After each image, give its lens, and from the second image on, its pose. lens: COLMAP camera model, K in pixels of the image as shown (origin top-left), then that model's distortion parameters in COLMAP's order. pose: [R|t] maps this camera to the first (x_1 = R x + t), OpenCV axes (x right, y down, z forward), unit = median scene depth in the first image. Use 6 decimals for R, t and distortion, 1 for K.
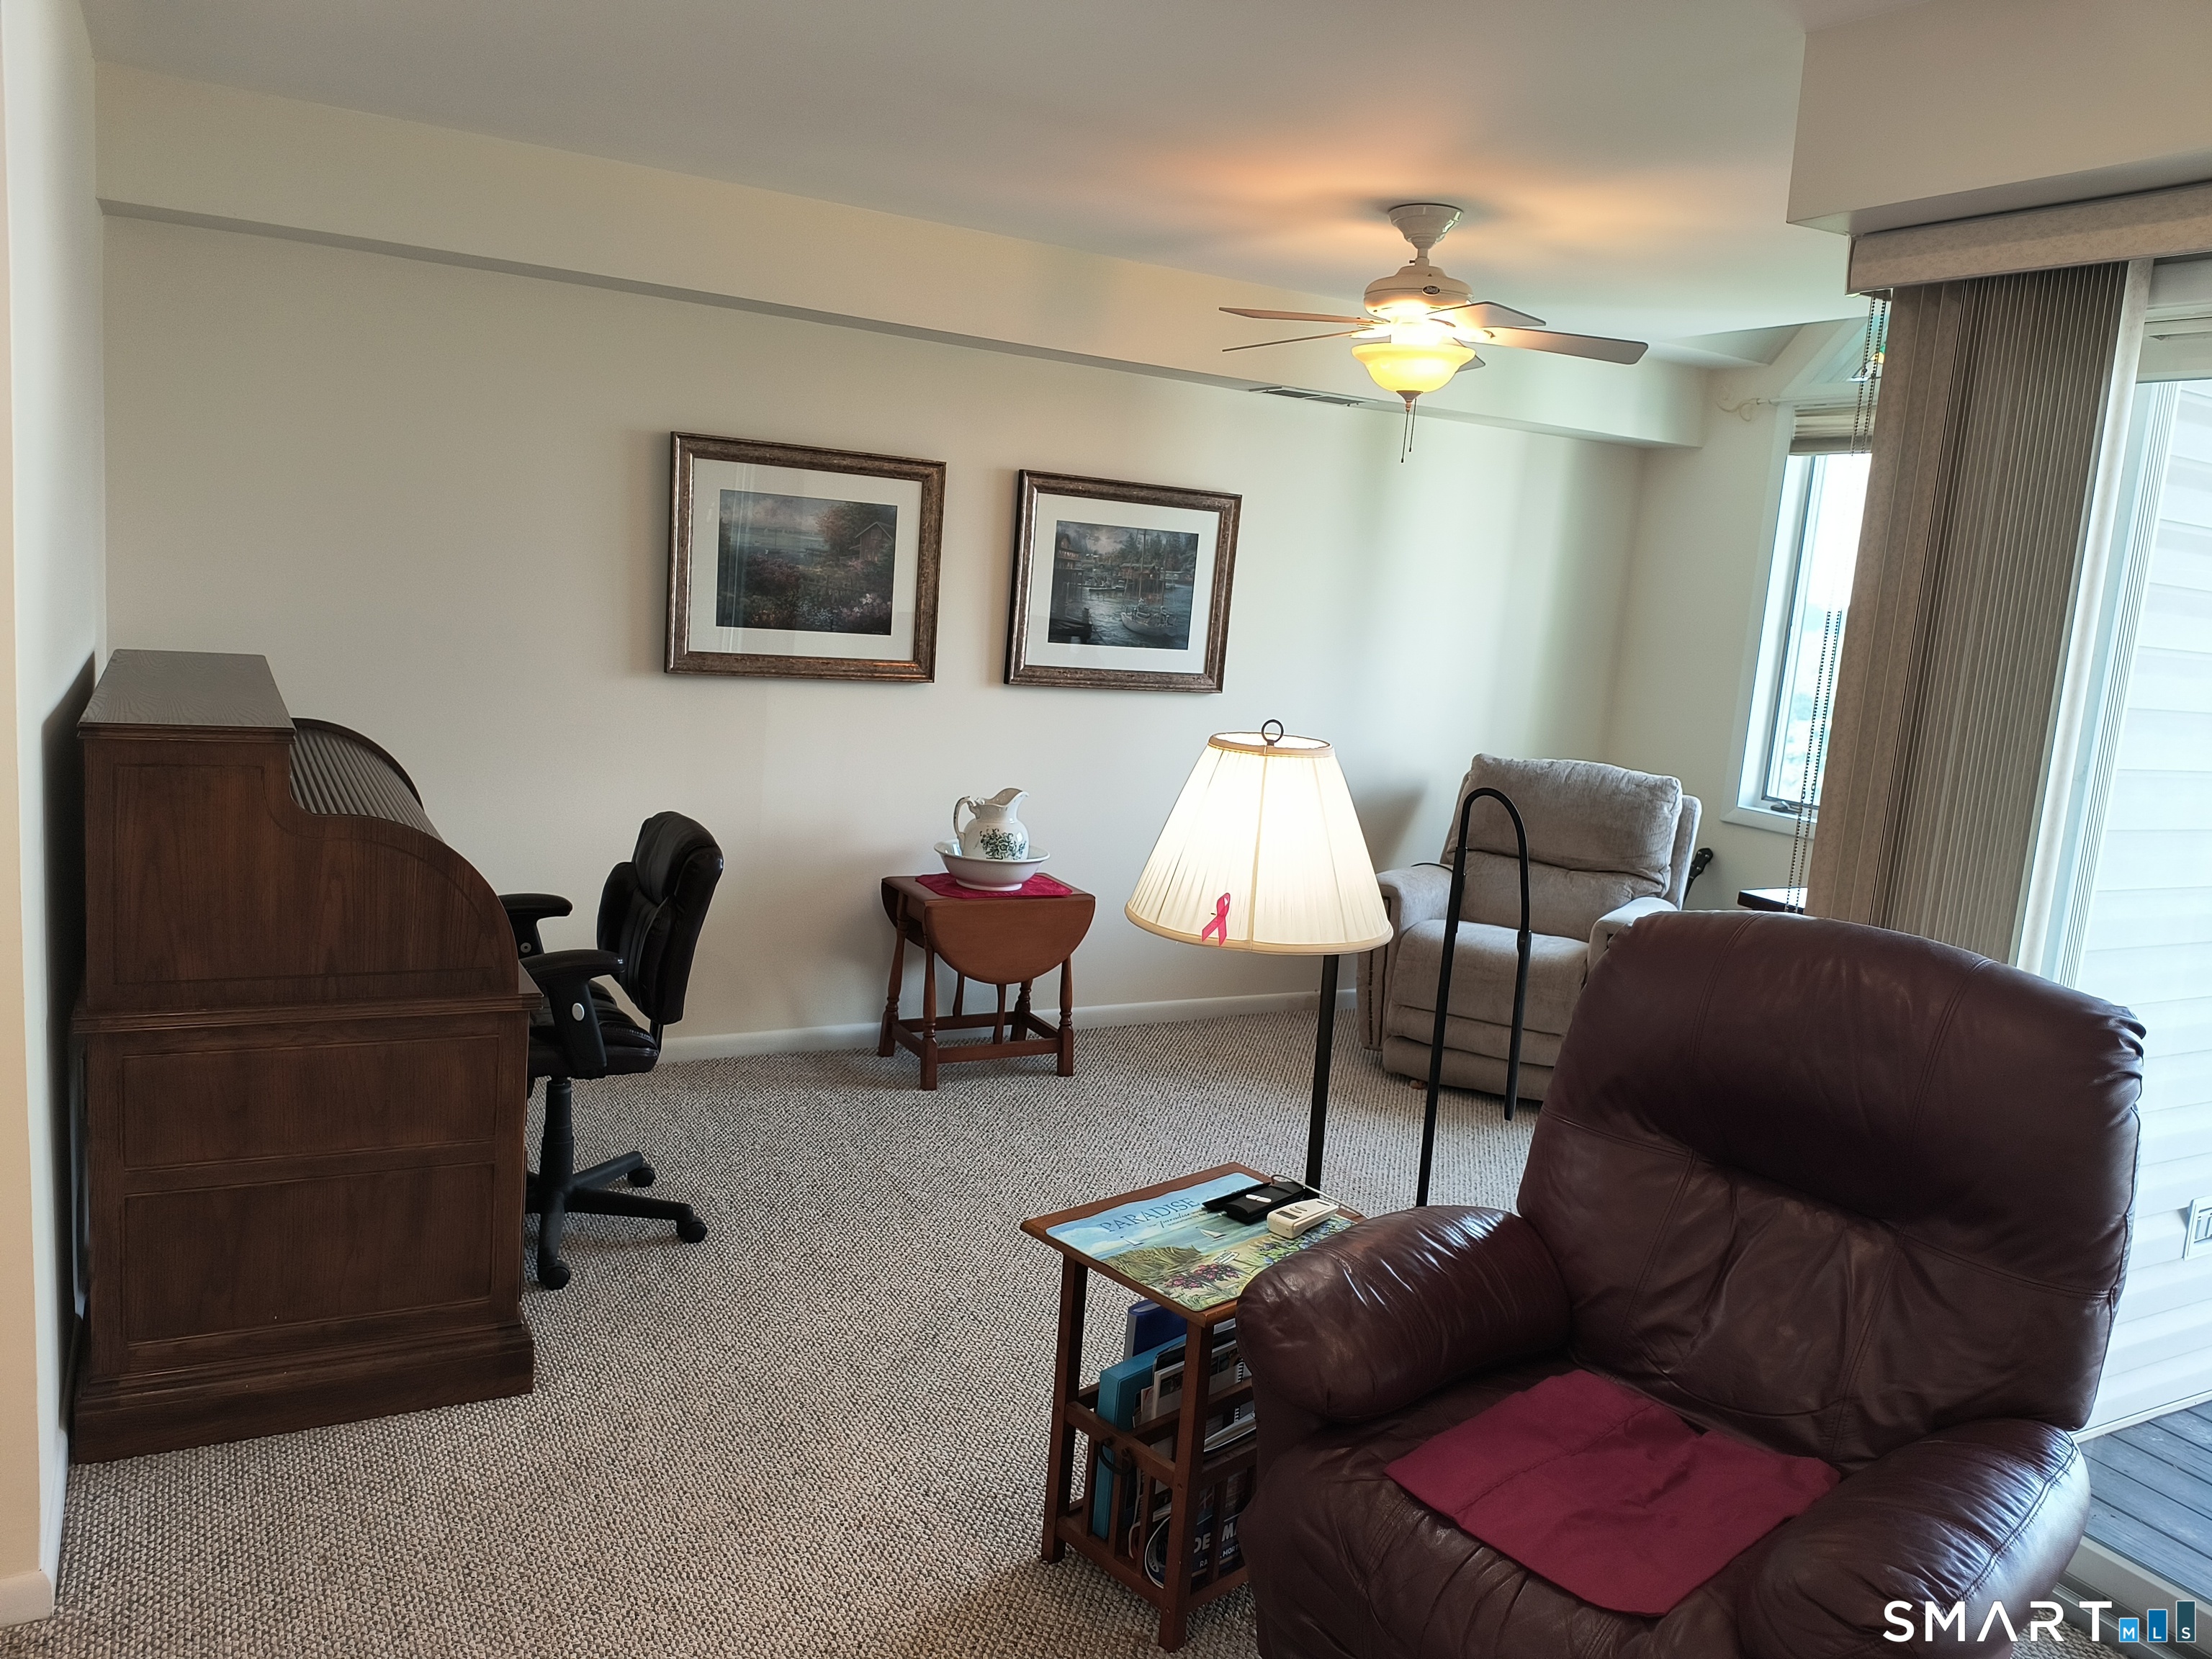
lens RADIAL K [[1615.9, 0, 1101.6], [0, 1615.9, 822.8], [0, 0, 1]] dist [0.057587, -0.105929]
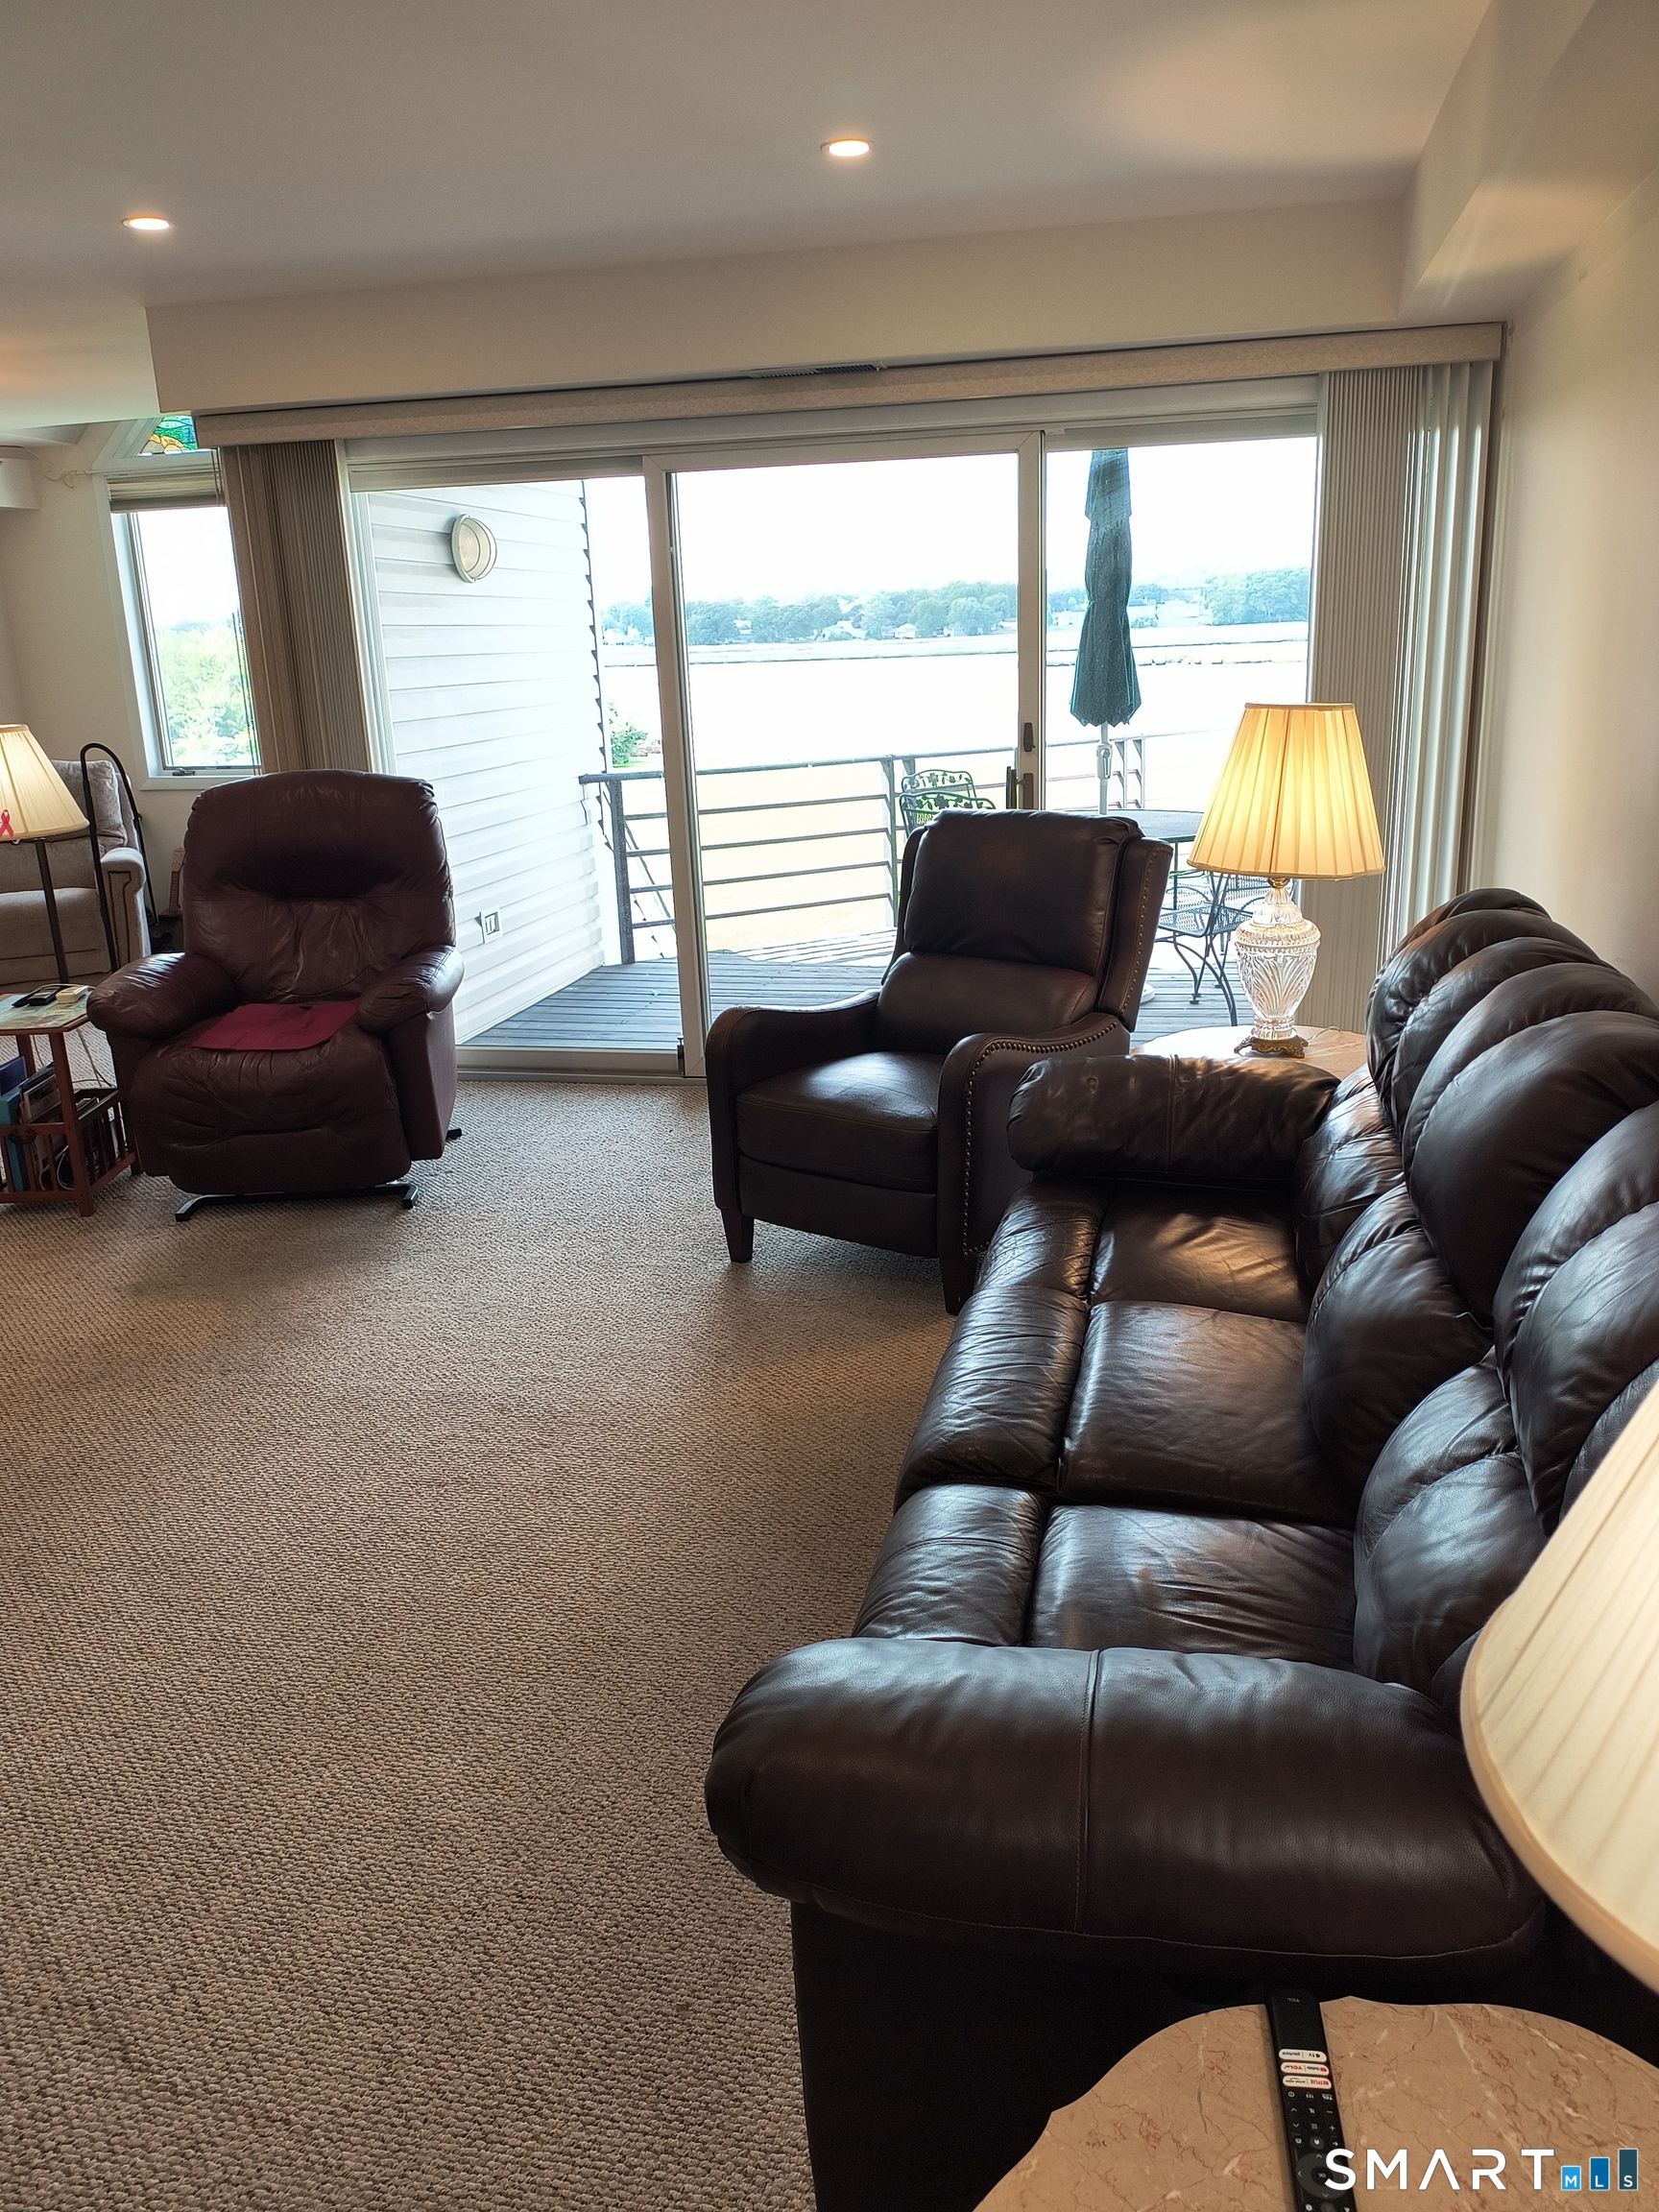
lens RADIAL K [[1603.2, 0, 829.5], [0, 1603.2, 1106.0], [0, 0, 1]] dist [0.074410, -0.148323]
pose [[0.657592, -0.307769, 0.687641, -0.435300], [0.197175, 0.951243, 0.237191, 0.072717], [-0.727114, -0.020389, 0.686214, -0.618056]]
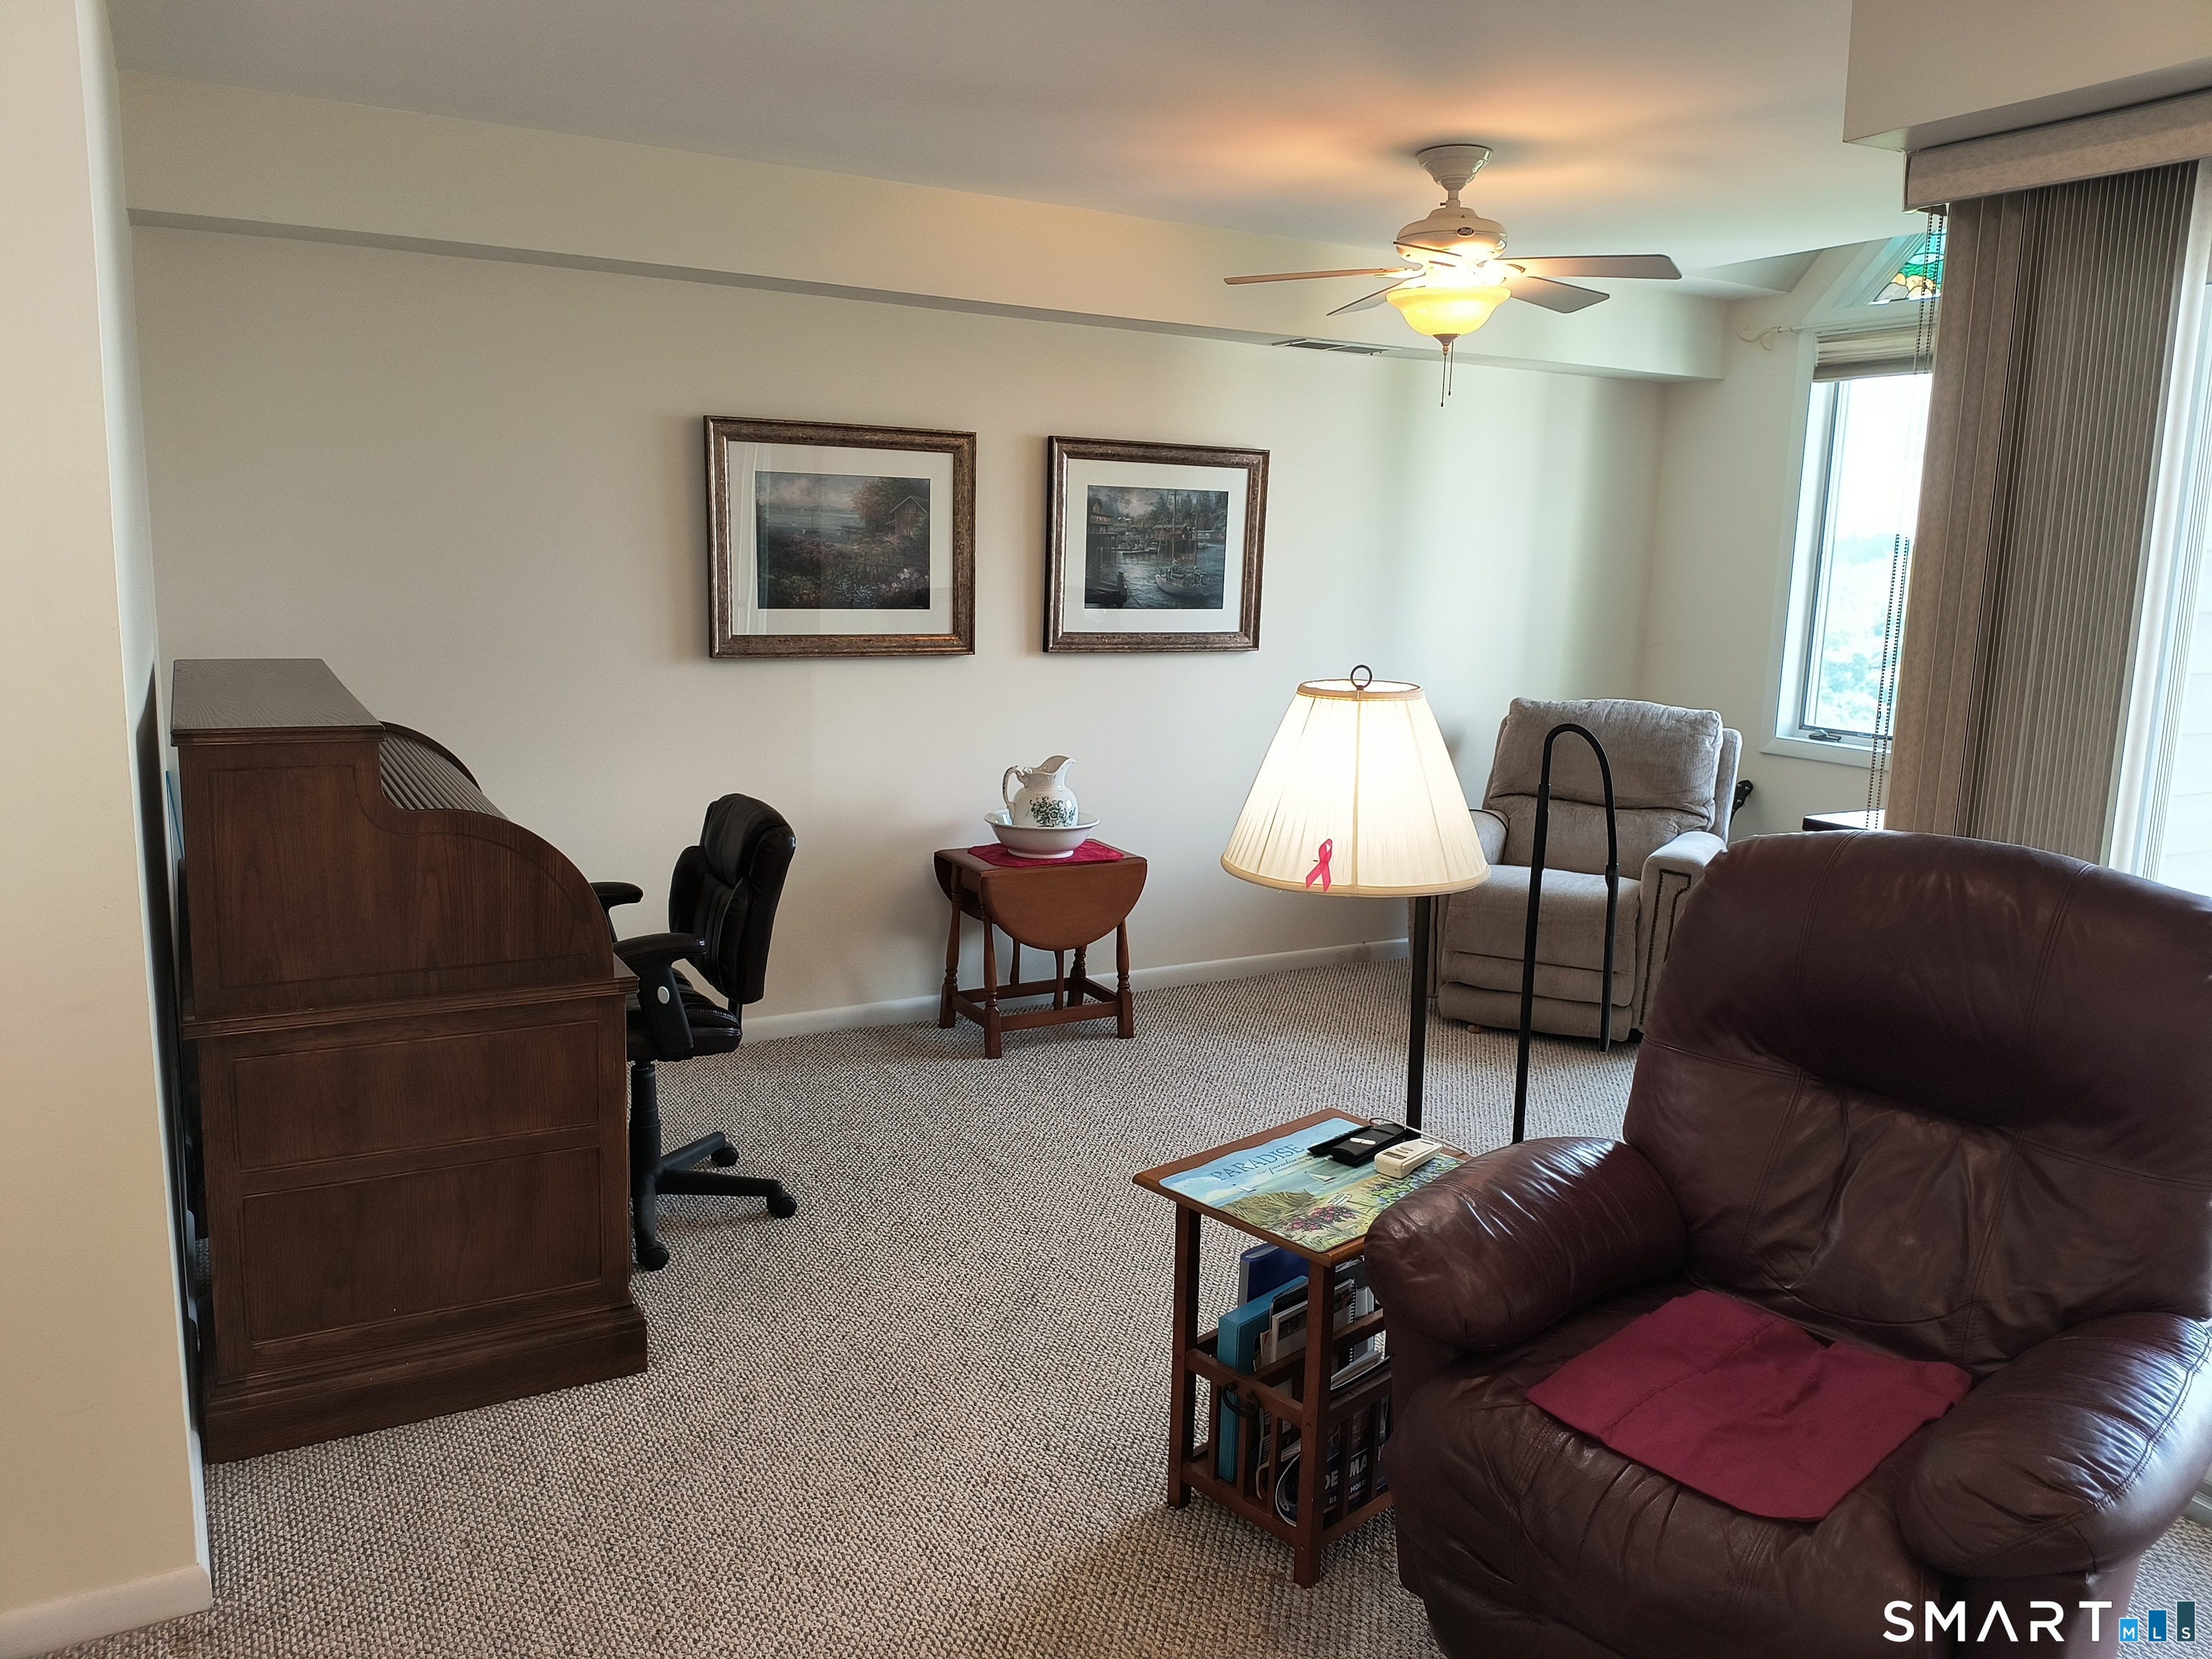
lens RADIAL K [[1614.0, 0, 1107.3], [0, 1614.0, 825.4], [0, 0, 1]] dist [0.053491, -0.096879]
pose [[0.998638, -0.052172, -0.000756, -0.037787], [0.052177, 0.998439, 0.019912, 0.005067], [-0.000284, -0.019924, 0.999801, -0.003181]]
